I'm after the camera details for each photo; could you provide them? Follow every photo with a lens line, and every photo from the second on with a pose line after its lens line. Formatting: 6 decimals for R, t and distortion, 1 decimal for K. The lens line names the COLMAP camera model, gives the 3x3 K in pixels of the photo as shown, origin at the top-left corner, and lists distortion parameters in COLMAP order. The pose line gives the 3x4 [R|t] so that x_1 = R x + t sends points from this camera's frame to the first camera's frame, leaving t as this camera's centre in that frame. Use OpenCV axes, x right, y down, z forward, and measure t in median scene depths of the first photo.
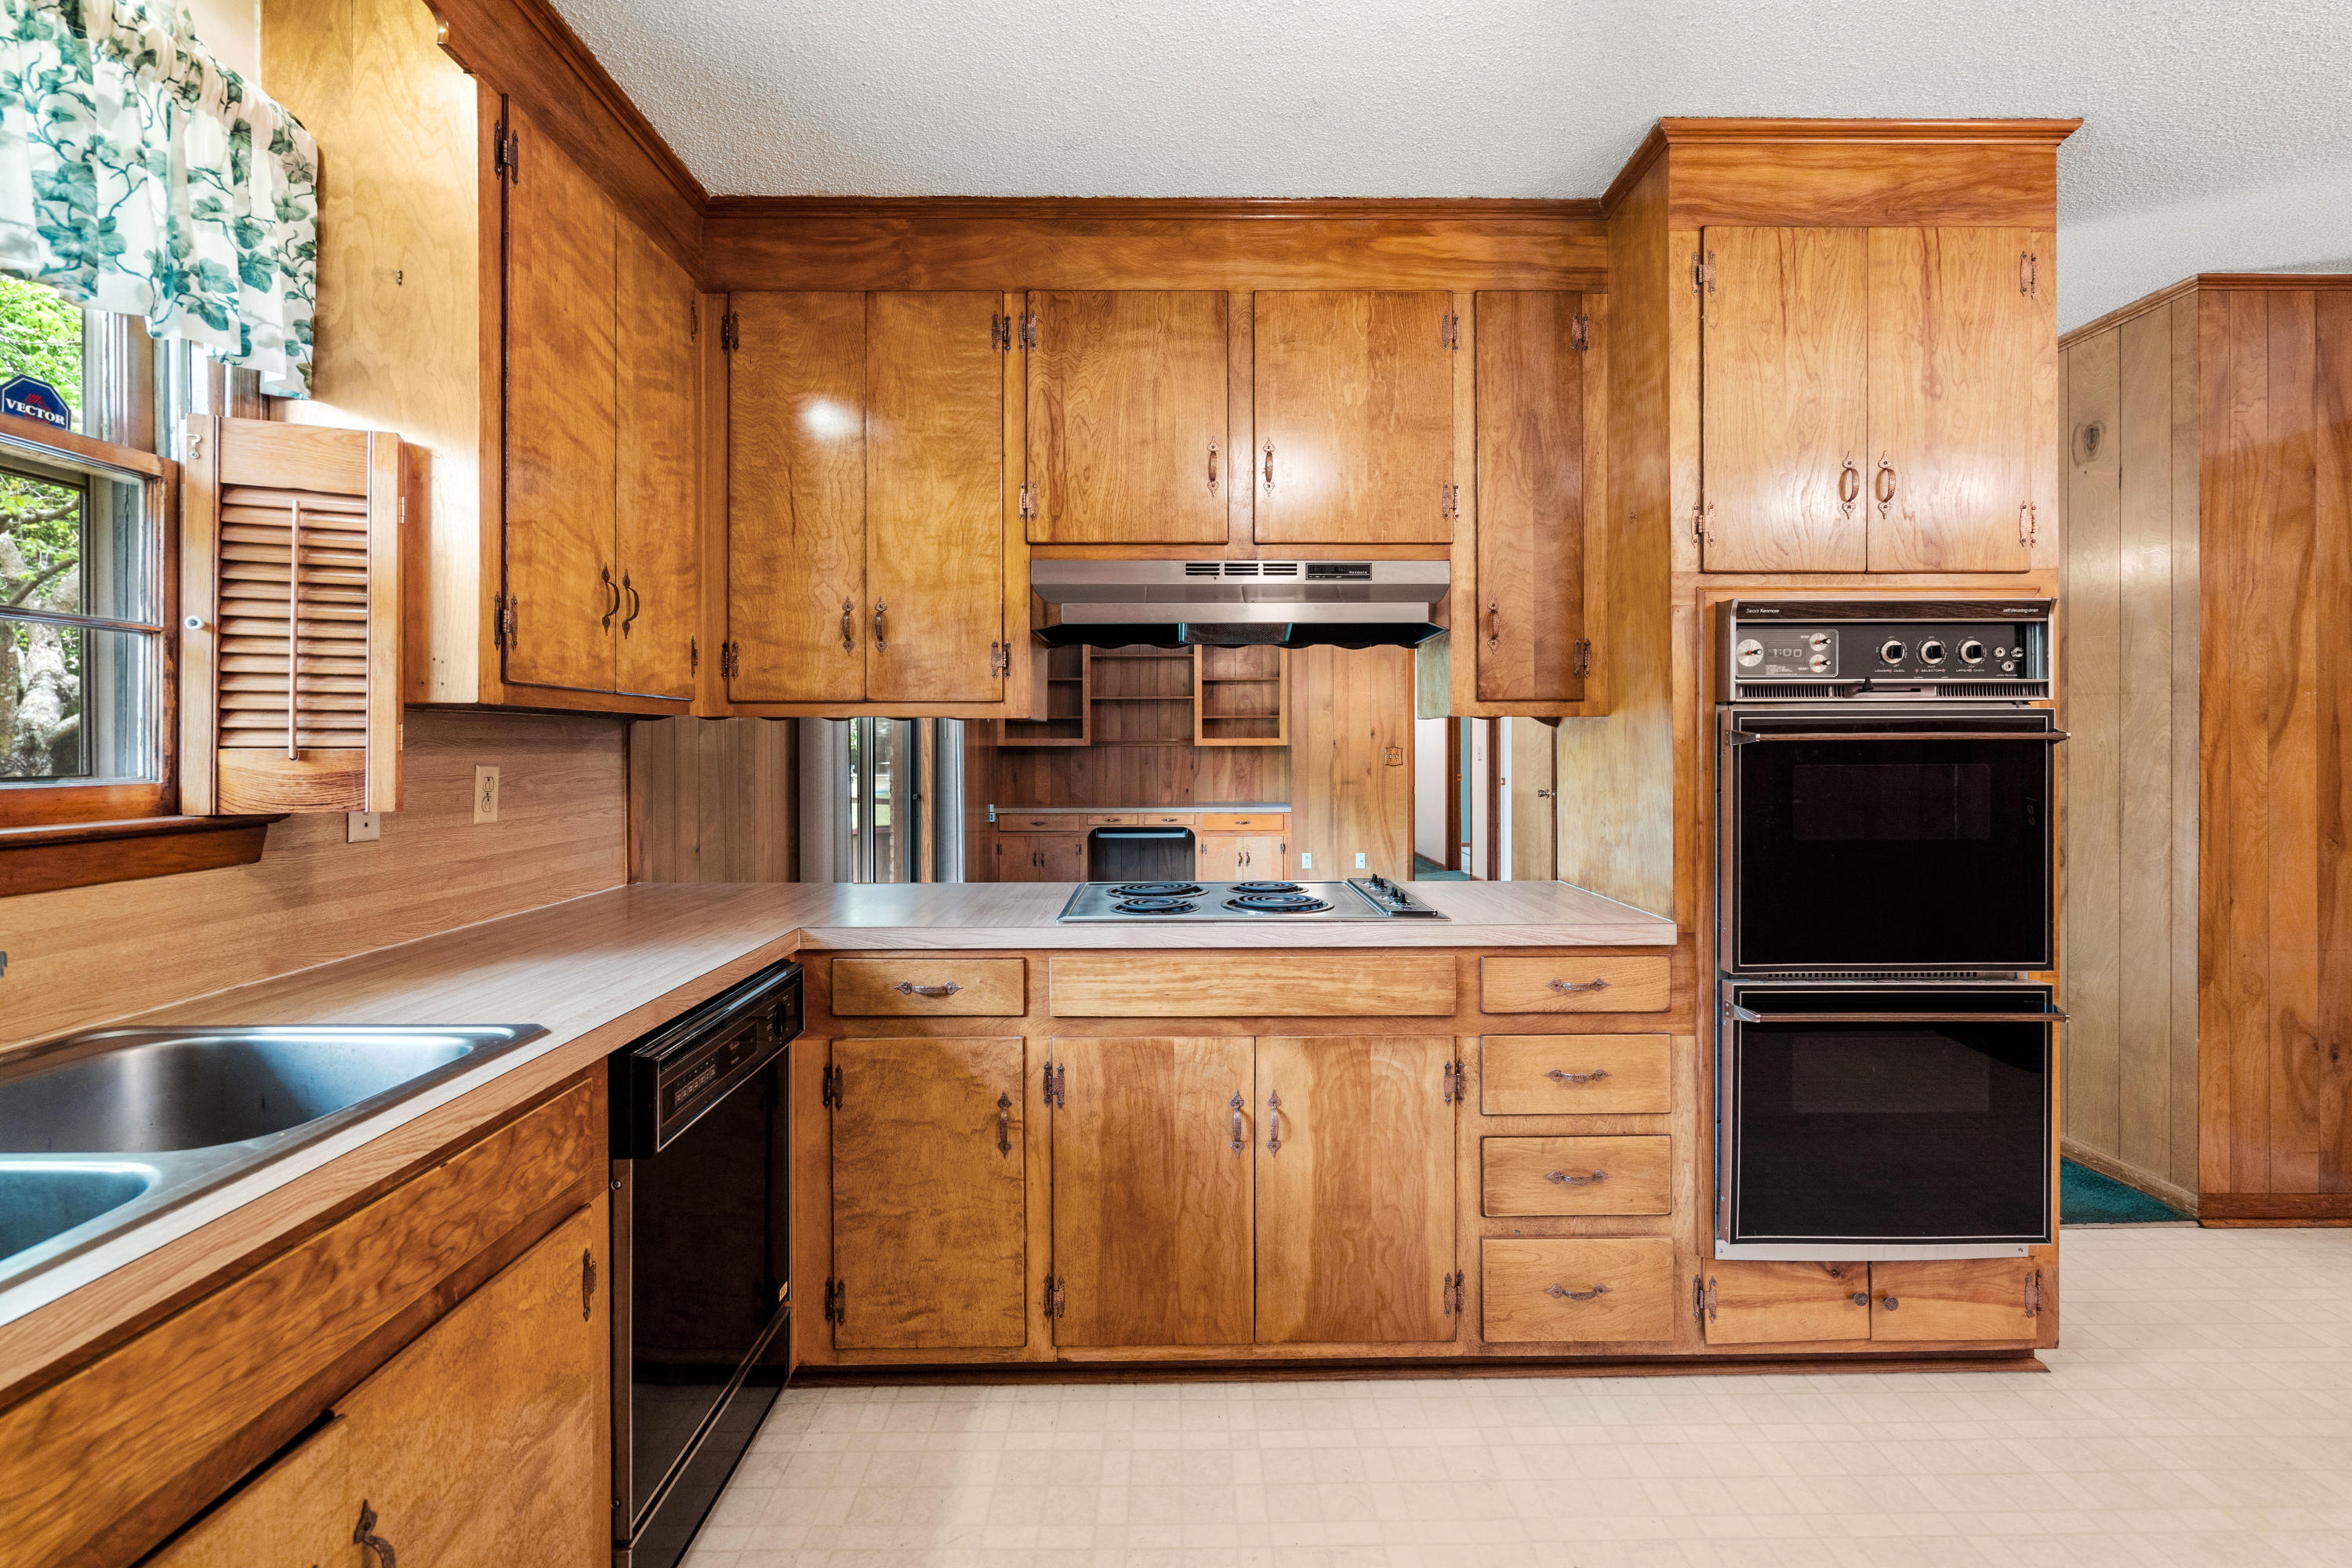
lens RADIAL K [[1076.8, 0, 1182.3], [0, 1076.8, 744.2], [0, 0, 1]] dist [-0.002141, 0.001356]
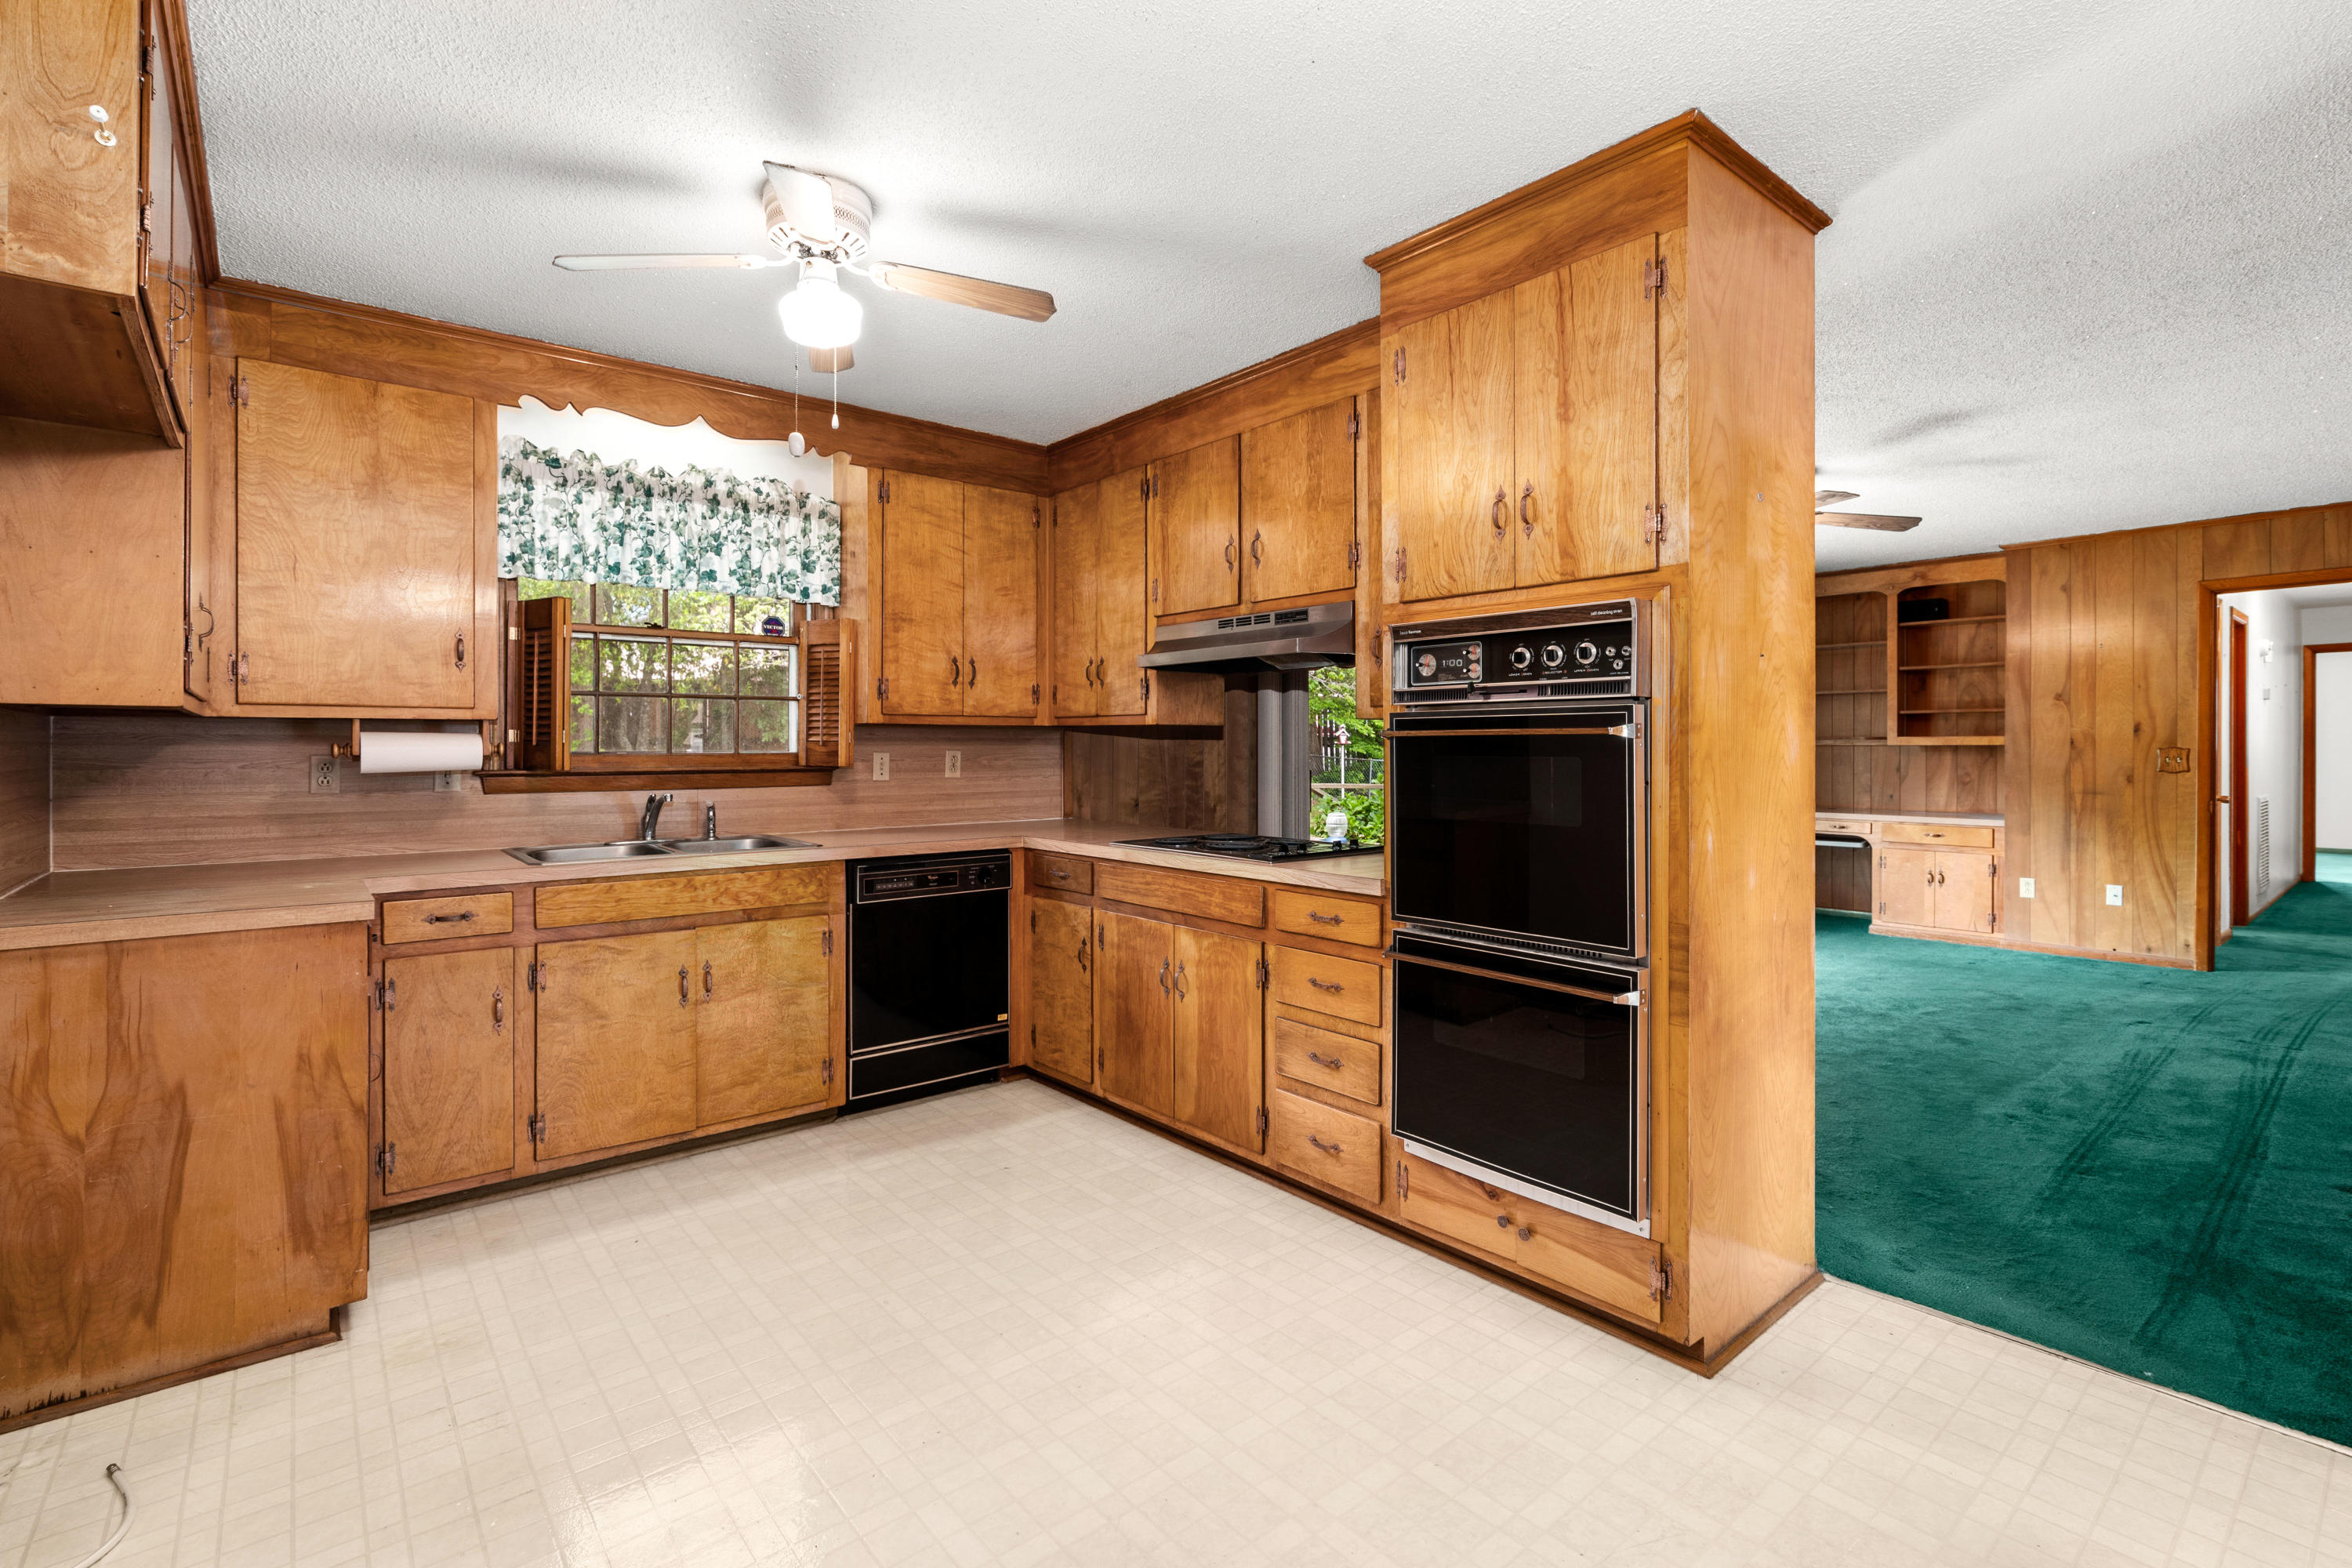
lens RADIAL K [[1076.7, 0, 1180.2], [0, 1076.7, 750.9], [0, 0, 1]] dist [-0.001533, 0.001891]
pose [[0.628989, 0.006482, -0.777387, 1.294419], [-0.001872, 0.999975, 0.006824, 0.004656], [0.777412, -0.002837, 0.628985, 0.008575]]
